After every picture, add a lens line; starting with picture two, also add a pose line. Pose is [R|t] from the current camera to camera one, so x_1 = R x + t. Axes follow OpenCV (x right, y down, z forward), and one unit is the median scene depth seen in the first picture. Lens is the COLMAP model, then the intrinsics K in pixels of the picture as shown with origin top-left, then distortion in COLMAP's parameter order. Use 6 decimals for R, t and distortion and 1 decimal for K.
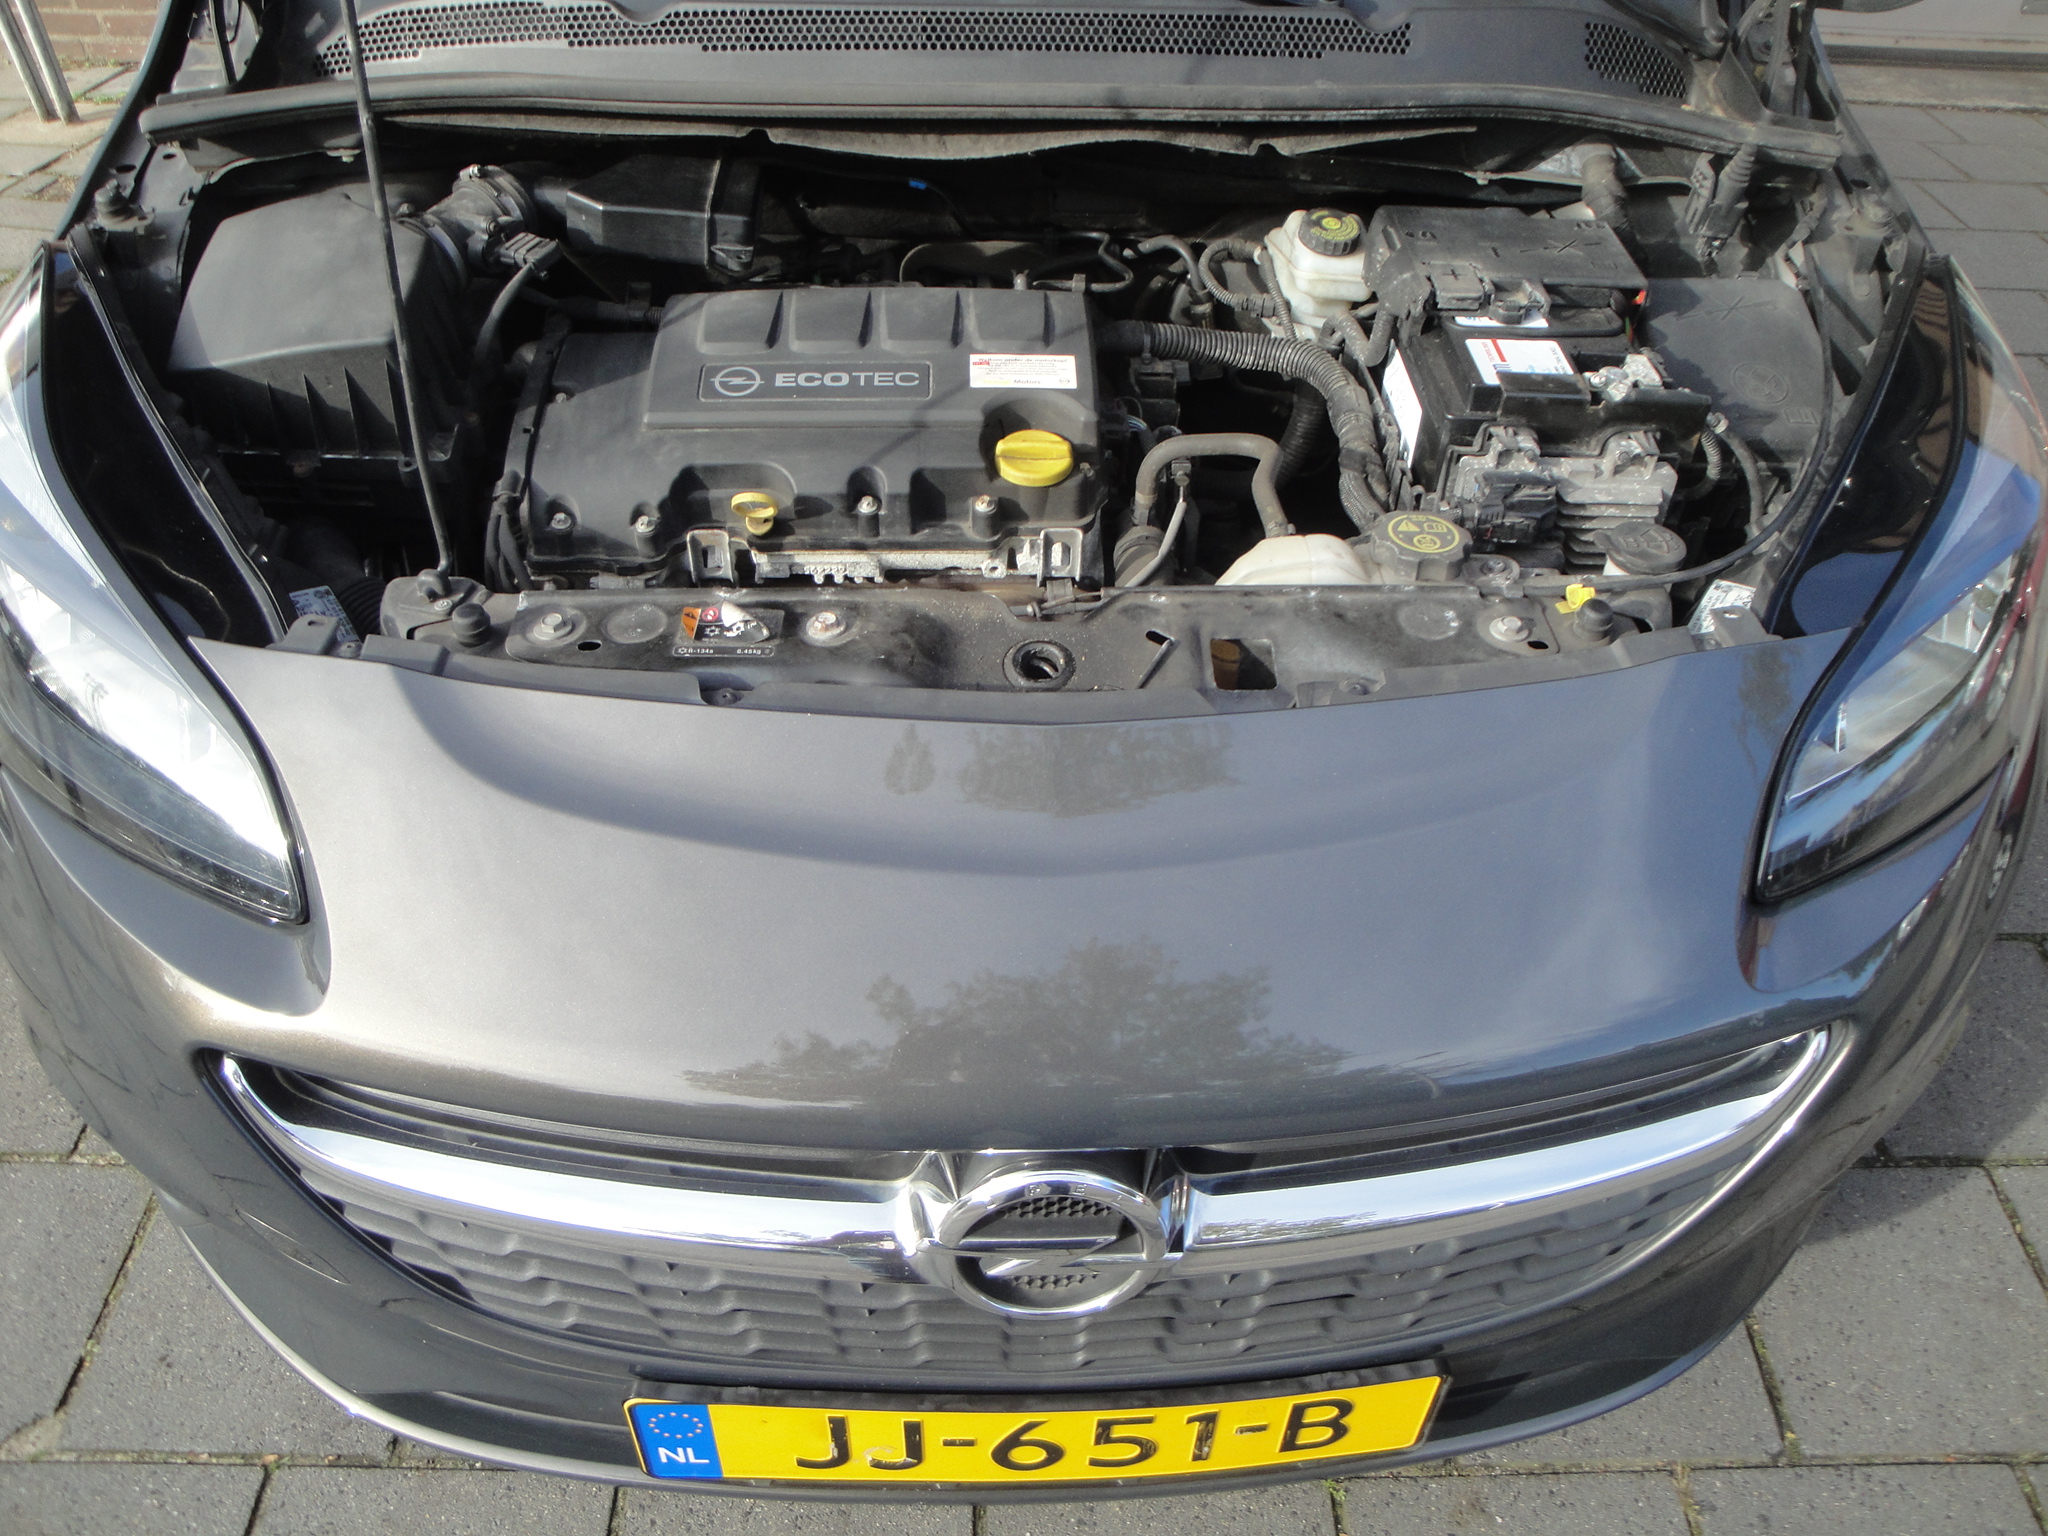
lens RADIAL K [[1661.6, 0, 1031.1], [0, 1661.6, 751.9], [0, 0, 1]] dist [-0.172611, 0.137269]
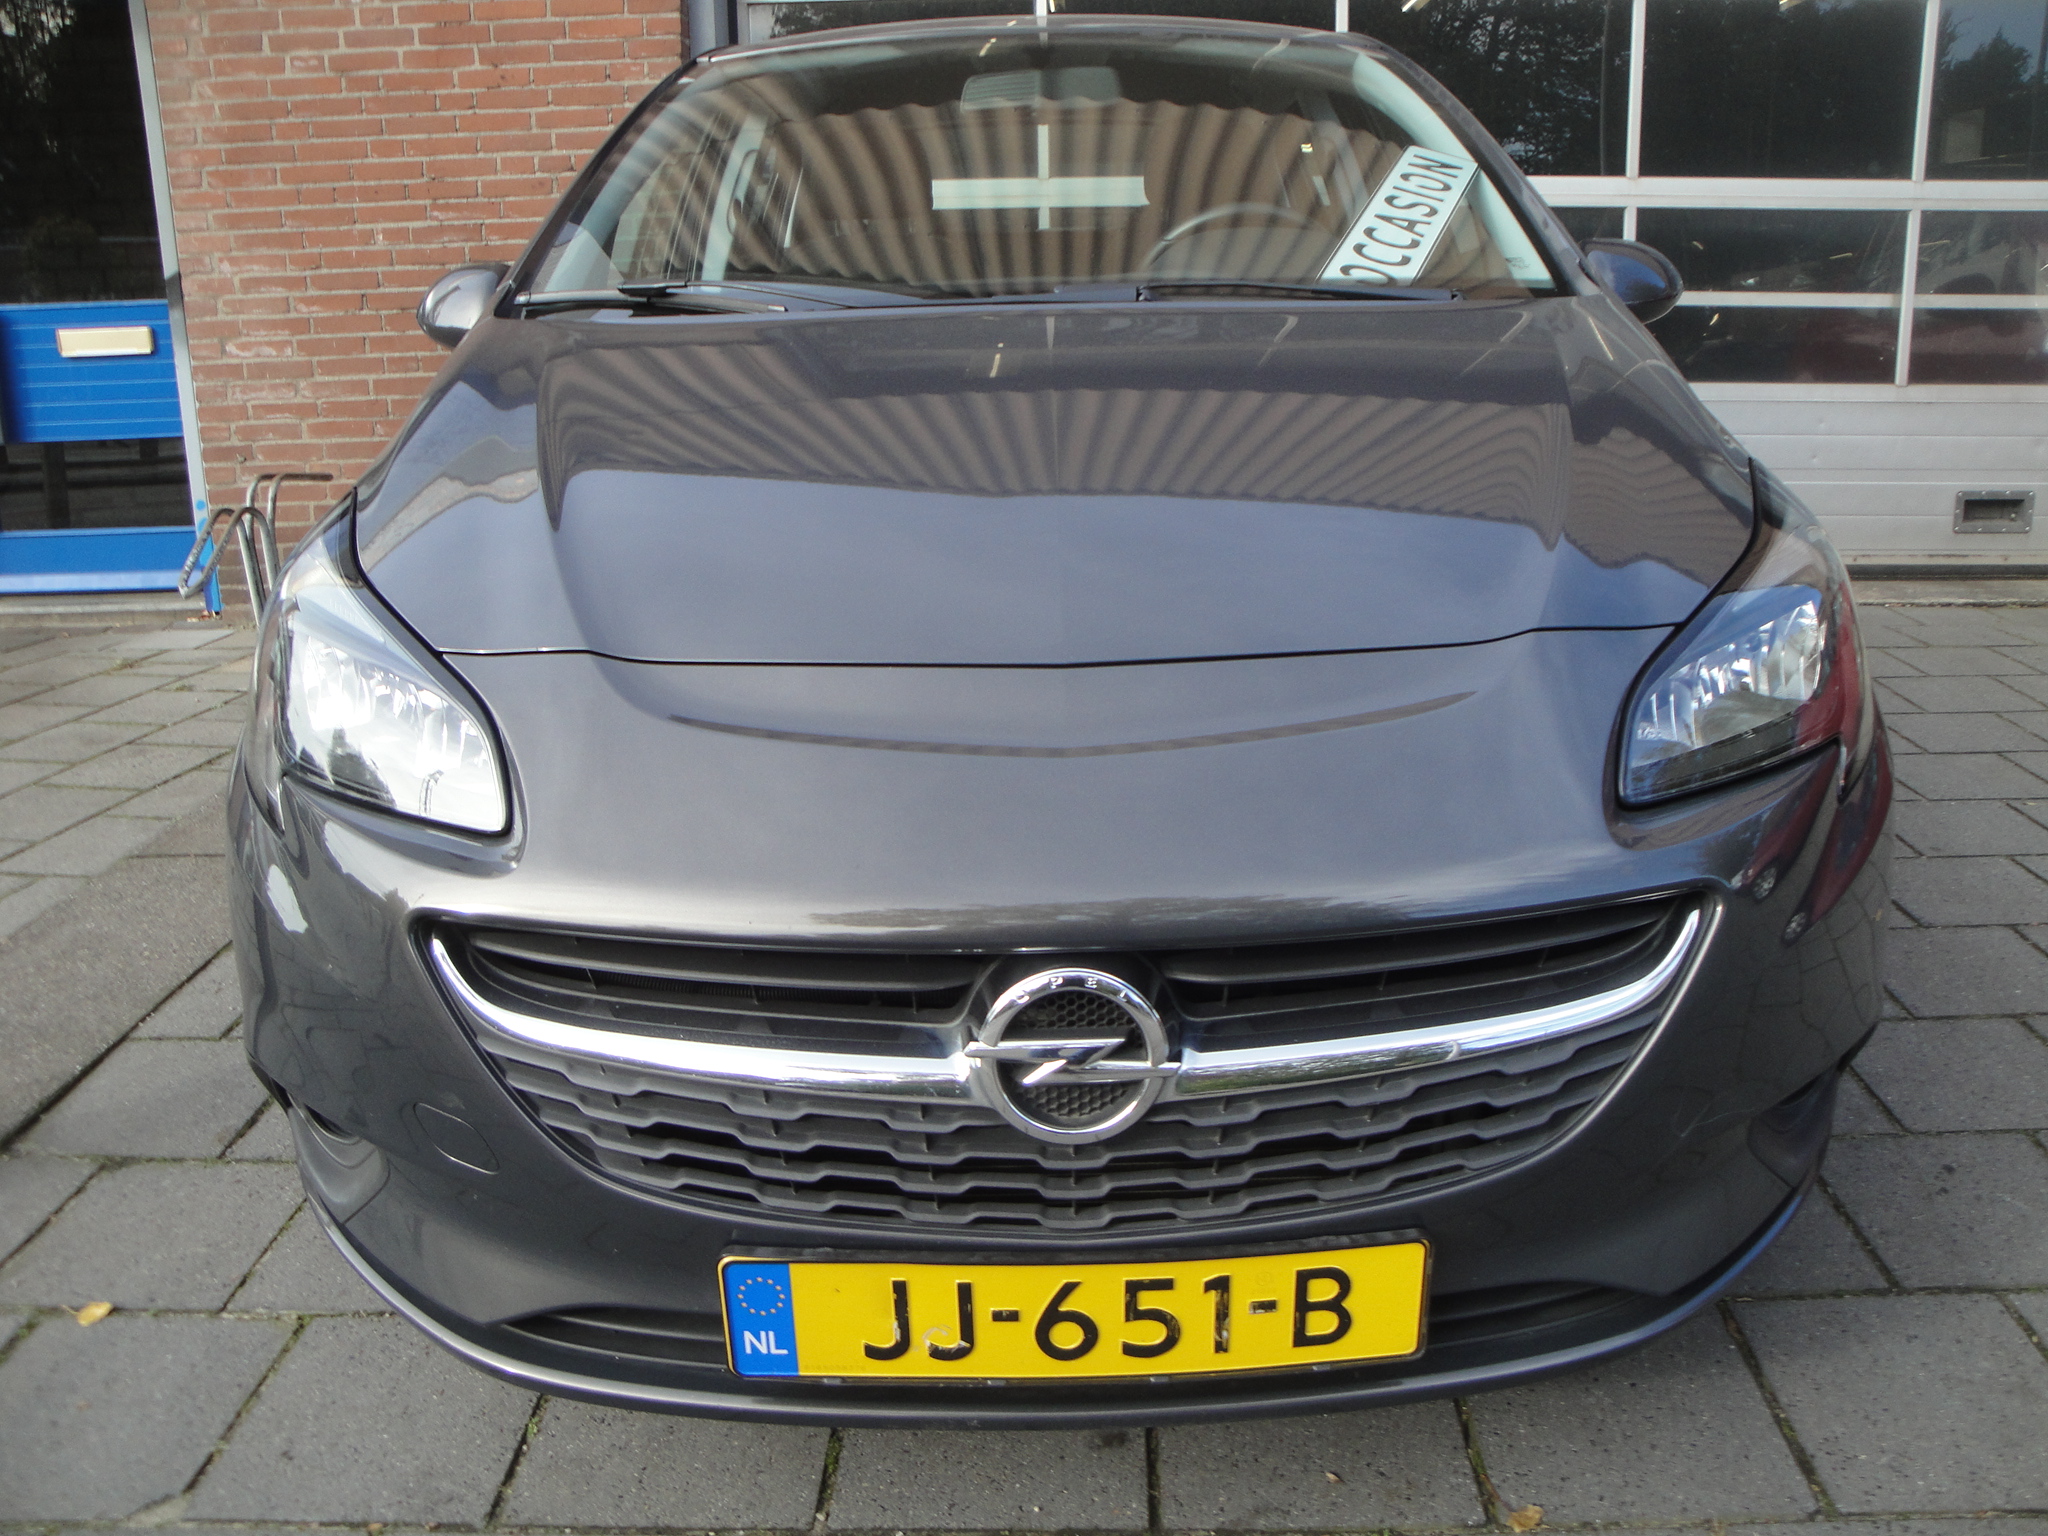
lens RADIAL K [[1683.0, 0, 1056.0], [0, 1683.0, 759.0], [0, 0, 1]] dist [-0.178523, 0.145110]
pose [[0.998593, -0.033401, -0.041190, 0.050641], [0.014740, 0.920934, -0.389441, 0.502996], [0.050941, 0.388286, 0.920130, -0.220032]]
